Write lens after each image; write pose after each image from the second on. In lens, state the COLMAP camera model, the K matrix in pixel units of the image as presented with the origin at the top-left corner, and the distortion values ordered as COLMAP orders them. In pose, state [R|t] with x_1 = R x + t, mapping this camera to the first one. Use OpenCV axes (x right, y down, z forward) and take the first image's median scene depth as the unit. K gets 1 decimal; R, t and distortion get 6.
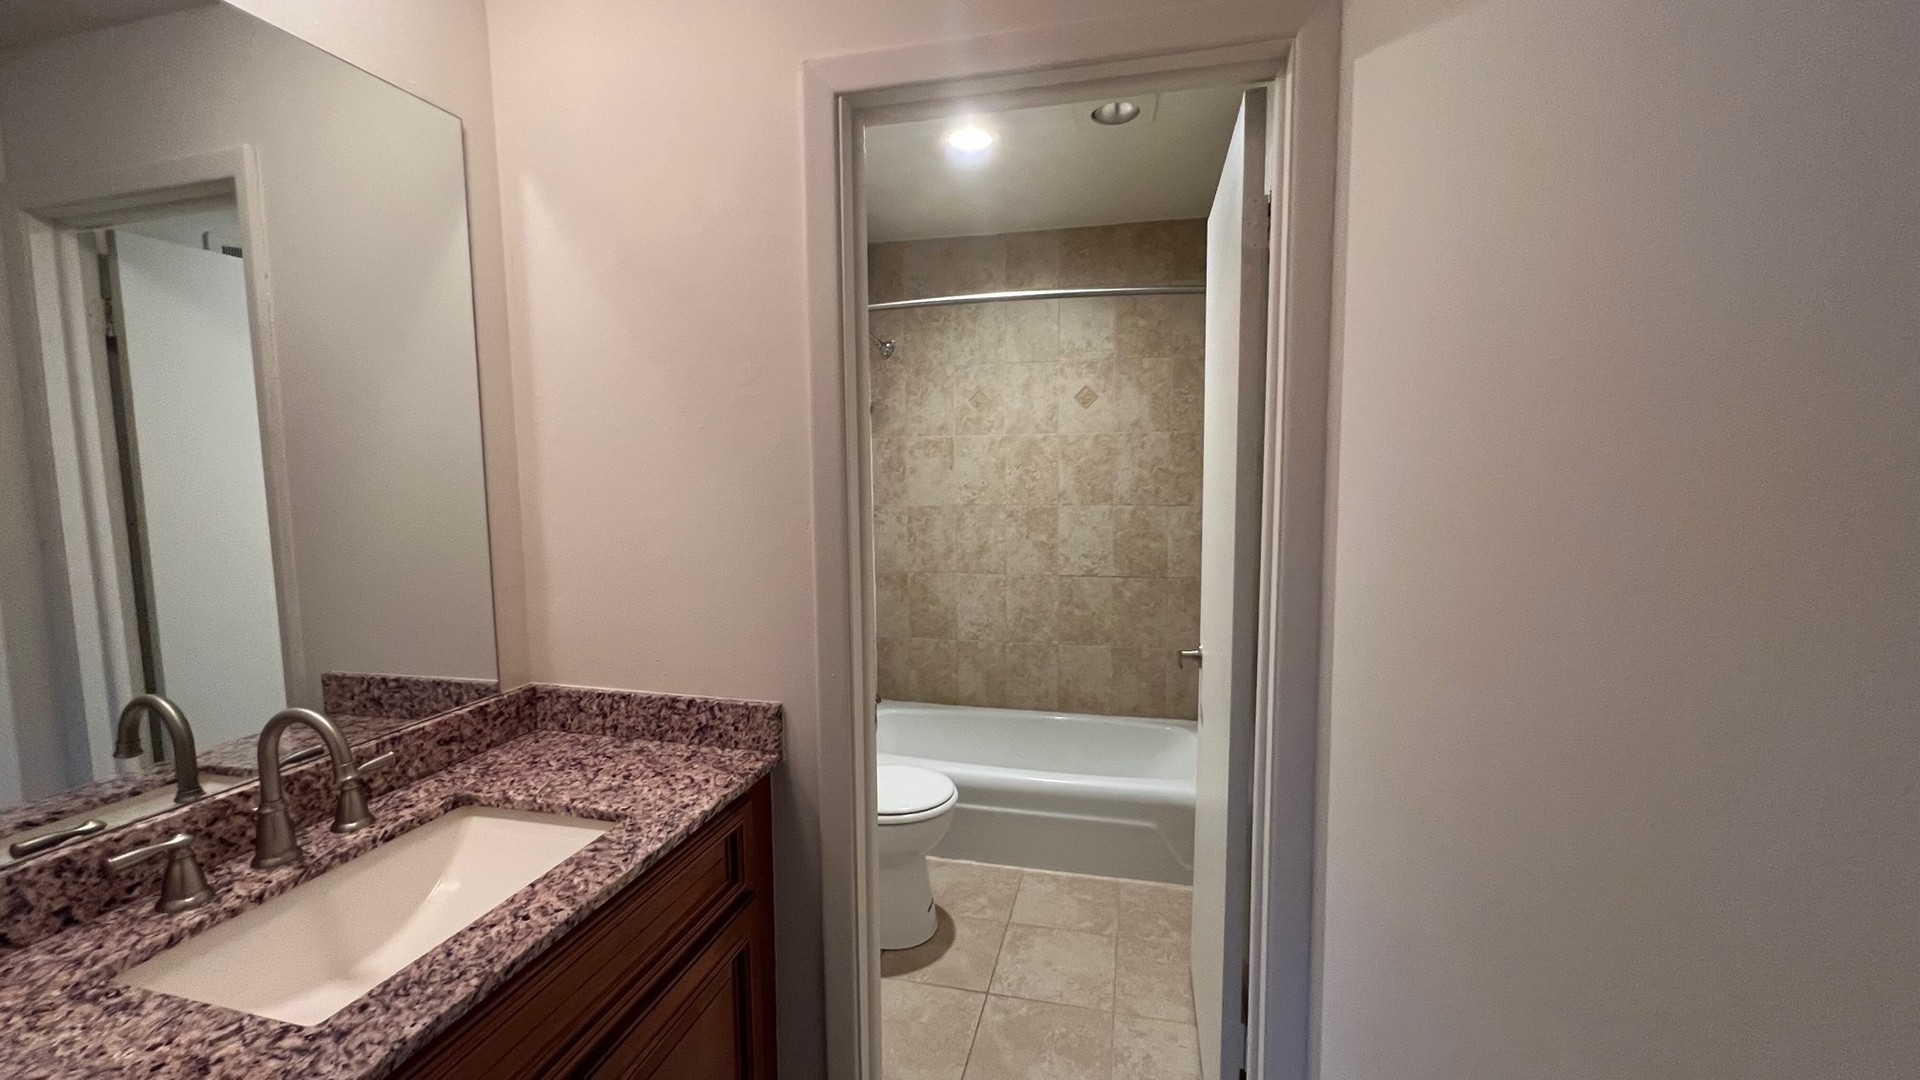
lens RADIAL K [[781.4, 0, 955.9], [0, 781.4, 551.5], [0, 0, 1]] dist [0.000033, -0.000045]
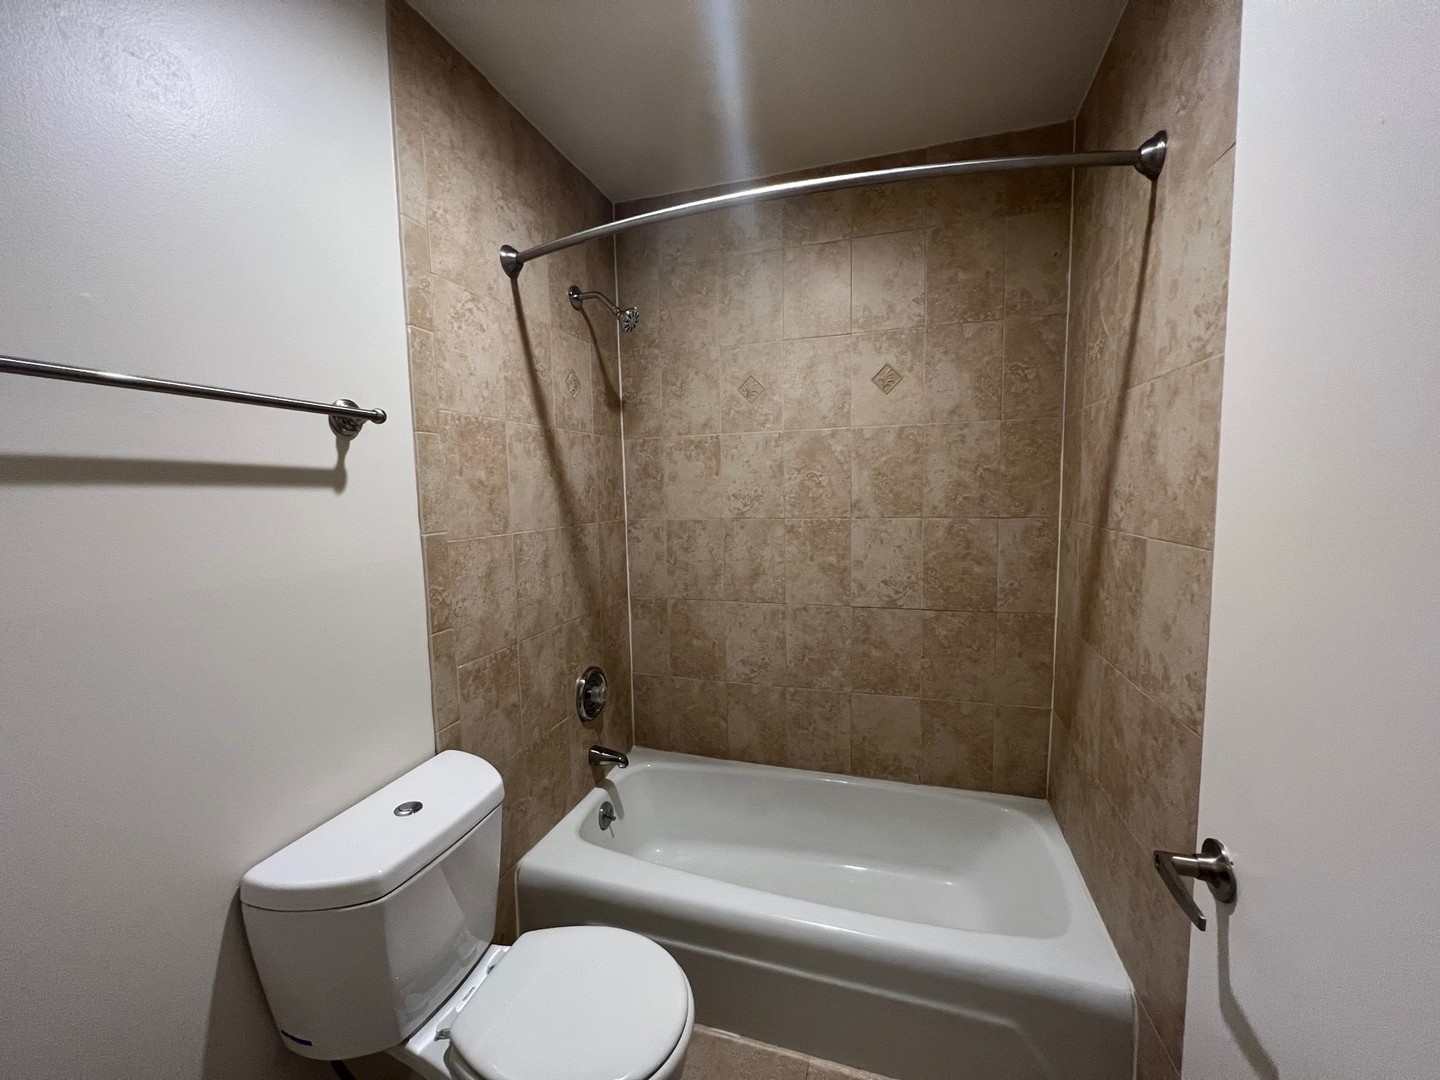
lens RADIAL K [[578.9, 0, 724.2], [0, 578.9, 543.4], [0, 0, 1]] dist [-0.001377, -0.000005]
pose [[0.998388, -0.003272, -0.056655, 0.035800], [0.002471, 0.999896, -0.014211, -0.025293], [0.056695, 0.014048, 0.998293, 0.402564]]
